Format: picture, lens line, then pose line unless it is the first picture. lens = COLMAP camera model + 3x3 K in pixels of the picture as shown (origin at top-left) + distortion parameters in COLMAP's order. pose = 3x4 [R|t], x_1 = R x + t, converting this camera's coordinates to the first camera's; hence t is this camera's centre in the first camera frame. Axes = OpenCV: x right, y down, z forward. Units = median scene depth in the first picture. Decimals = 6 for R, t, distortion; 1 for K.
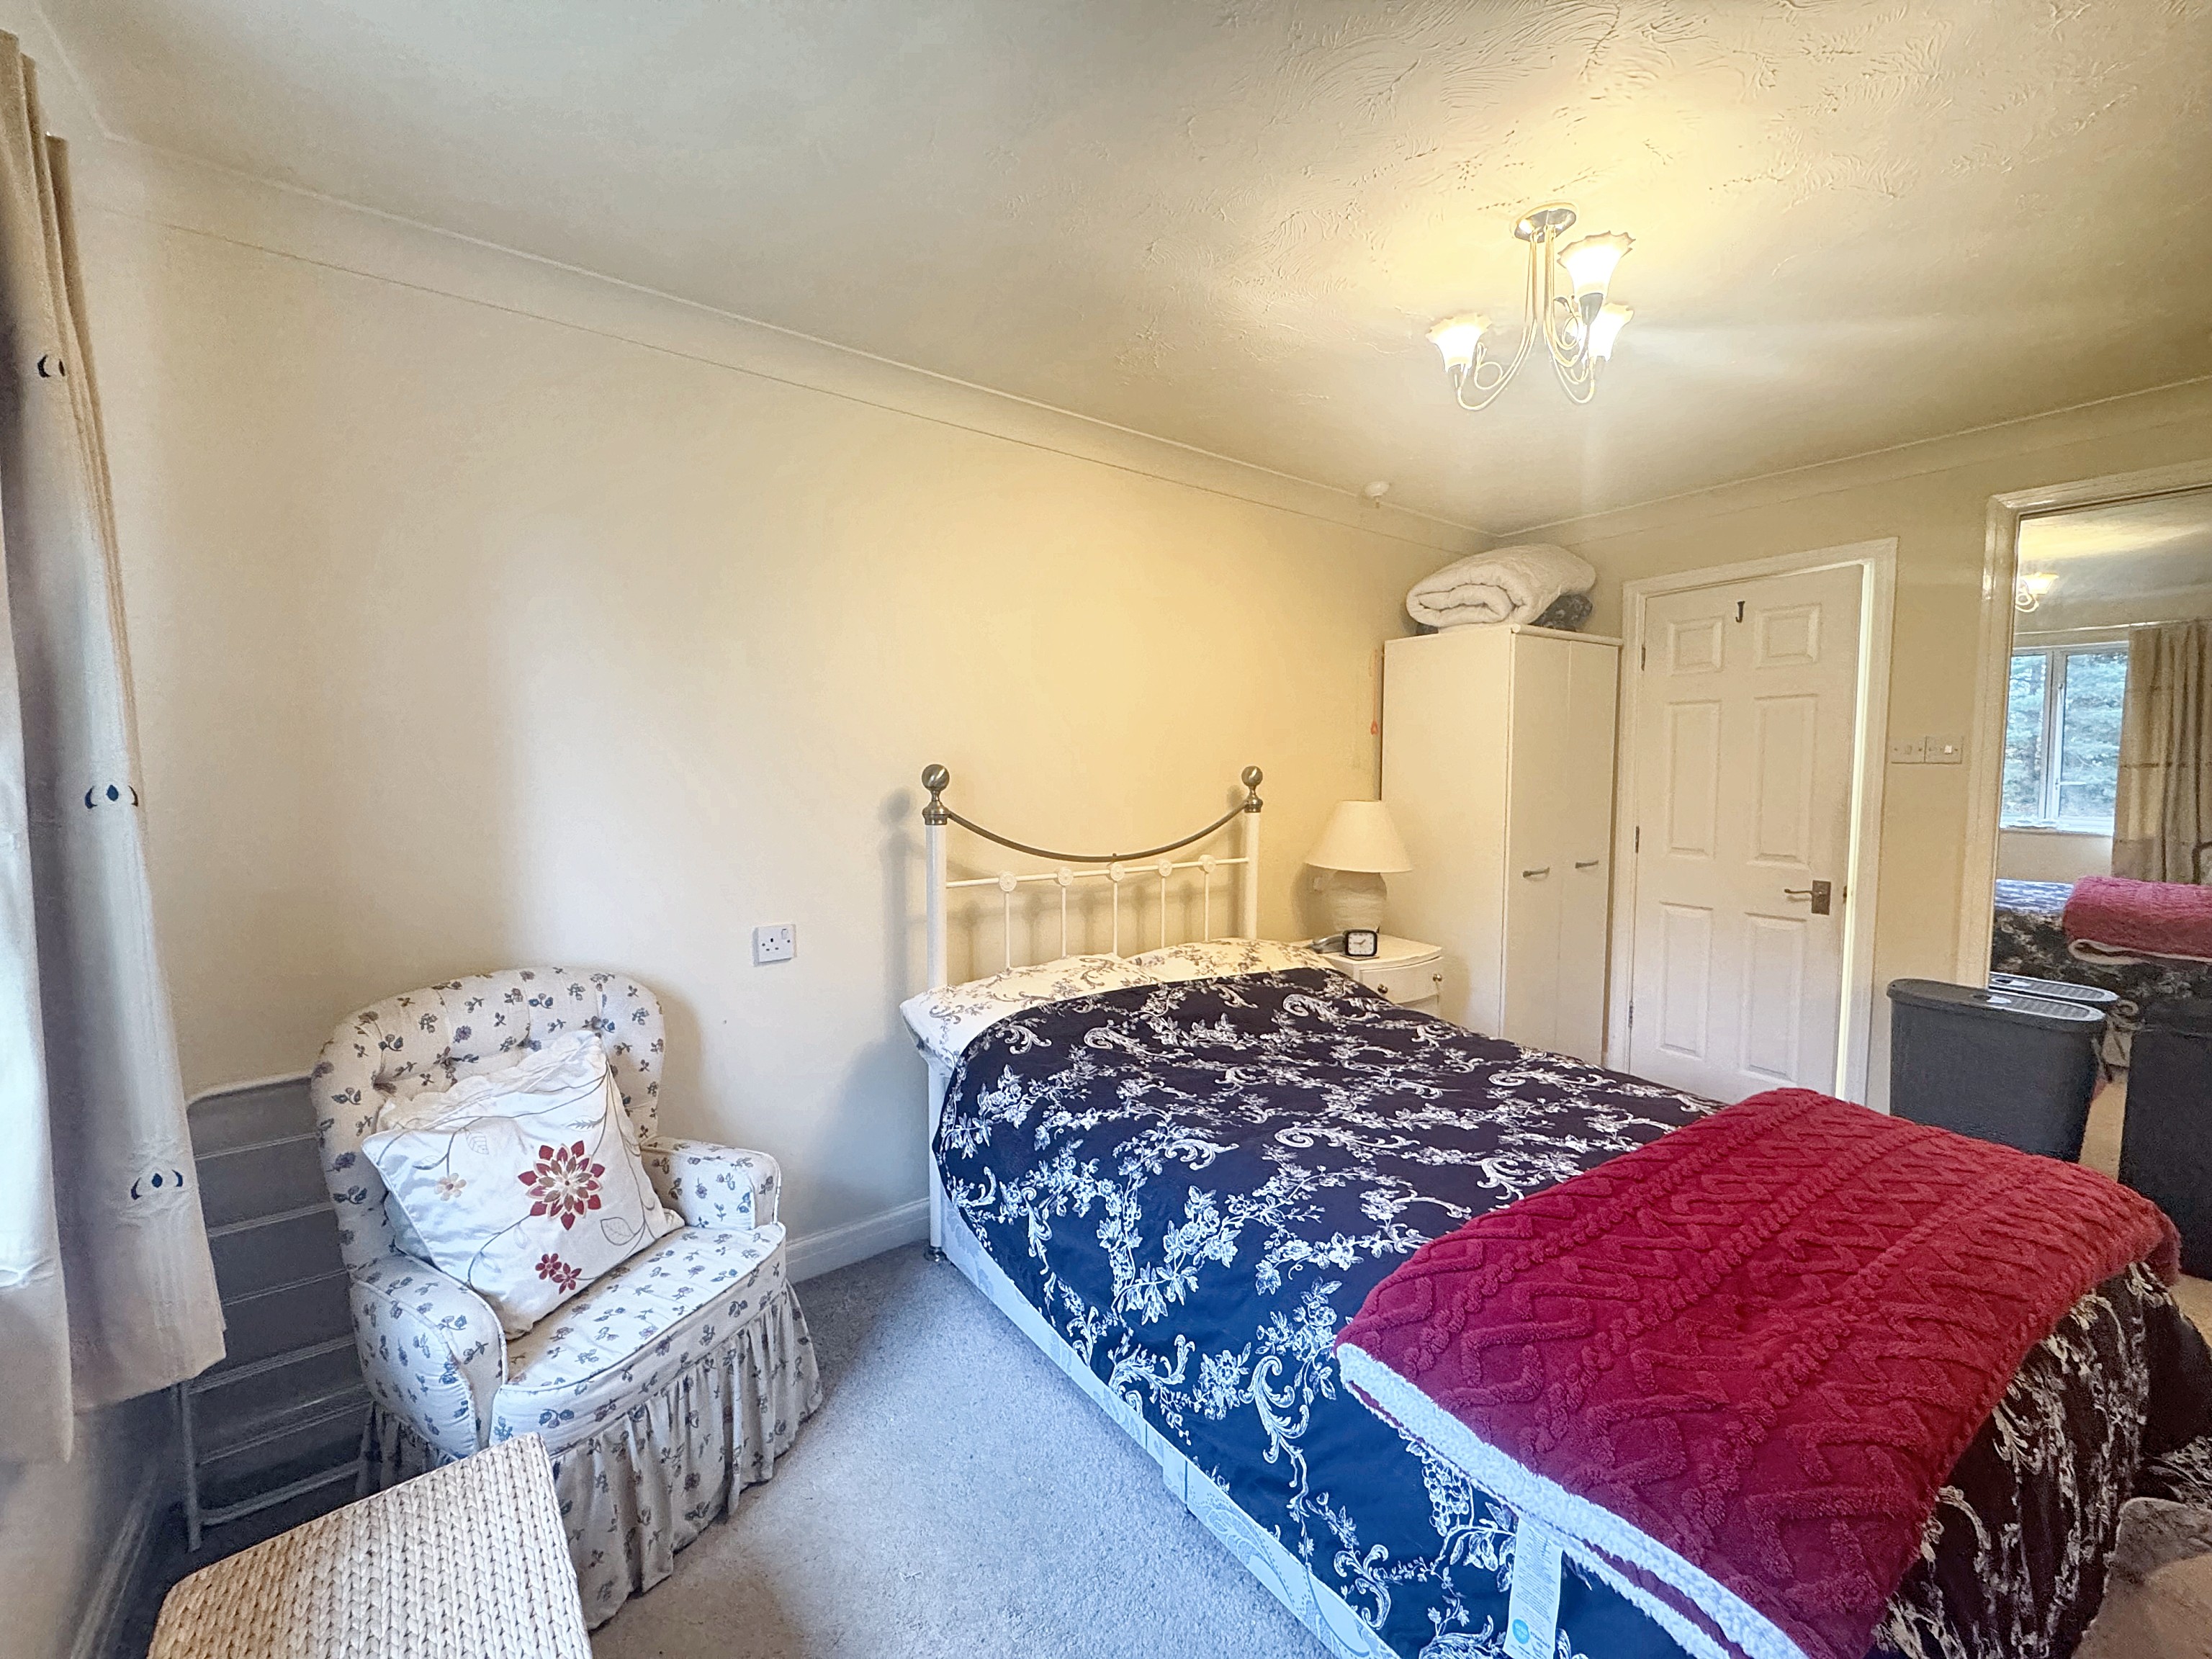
lens RADIAL K [[875.0, 0, 1106.0], [0, 875.0, 829.5], [0, 0, 1]] dist [0.000557, 0.000006]
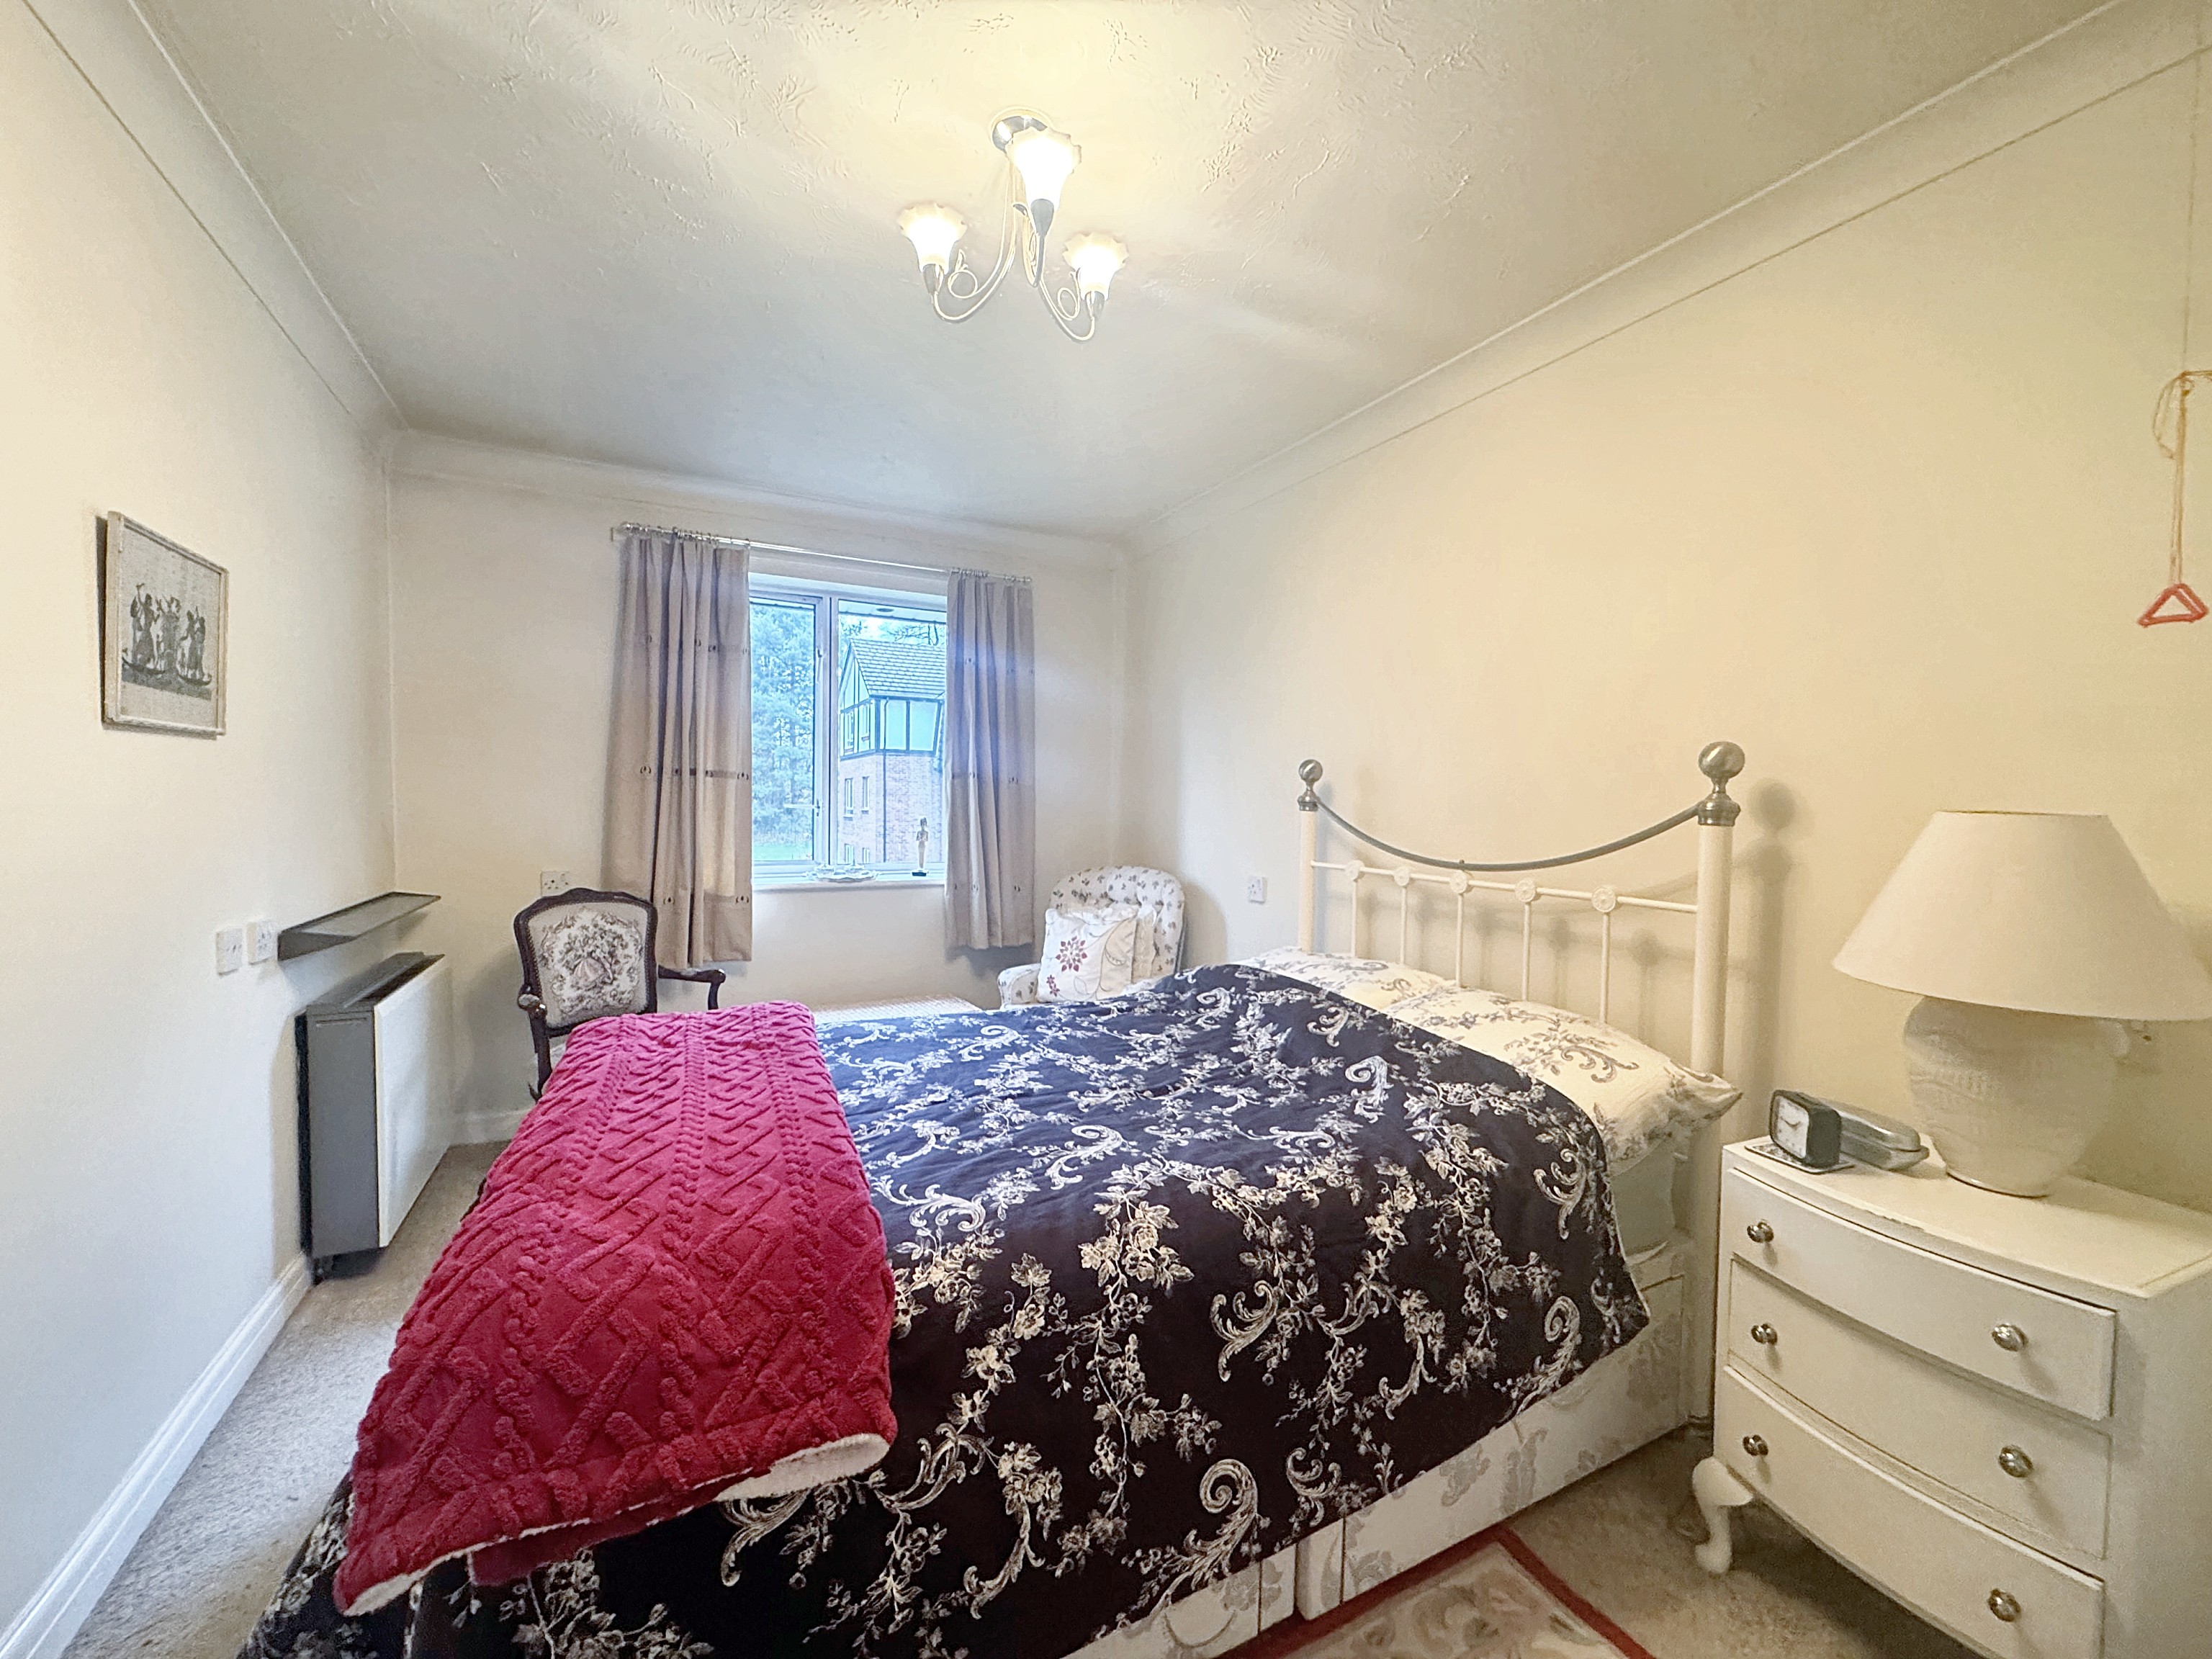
lens RADIAL K [[875.0, 0, 1106.0], [0, 875.0, 829.5], [0, 0, 1]] dist [0.000557, 0.000006]
pose [[-0.172026, 0.028706, -0.984674, 1.036119], [-0.084678, 0.995445, 0.043814, -0.008819], [0.981446, 0.090917, -0.168812, 0.963841]]
